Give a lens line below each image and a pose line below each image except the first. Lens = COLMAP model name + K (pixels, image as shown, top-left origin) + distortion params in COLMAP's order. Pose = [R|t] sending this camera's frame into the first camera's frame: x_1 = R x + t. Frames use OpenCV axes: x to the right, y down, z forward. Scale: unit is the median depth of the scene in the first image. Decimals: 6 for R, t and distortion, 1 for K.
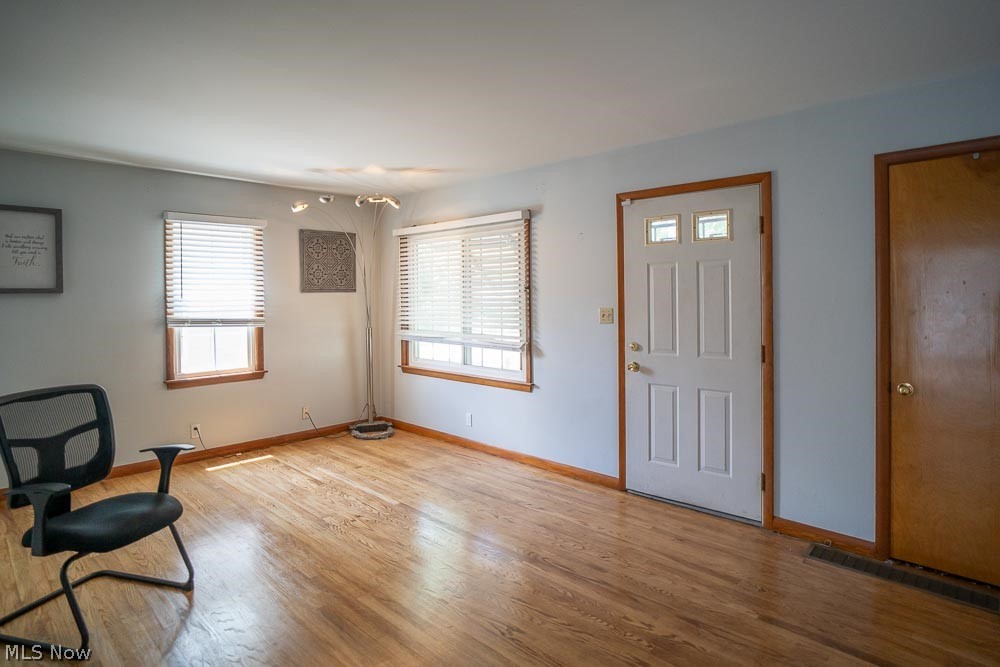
lens RADIAL K [[541.6, 0, 501.9], [0, 541.6, 295.7], [0, 0, 1]] dist [-0.033321, -0.000169]
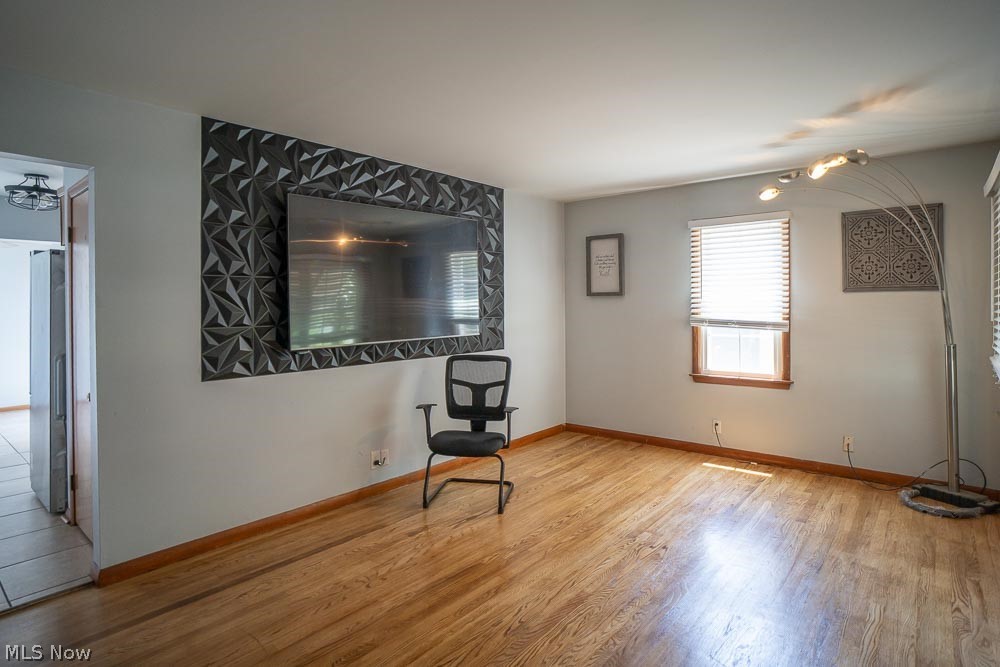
lens RADIAL K [[544.9, 0, 503.6], [0, 544.9, 305.1], [0, 0, 1]] dist [-0.020244, 0.000492]
pose [[0.069450, 0.012557, -0.997506, 0.458281], [0.006460, 0.999894, 0.013037, -0.000673], [0.997565, -0.007350, 0.069361, 0.520662]]
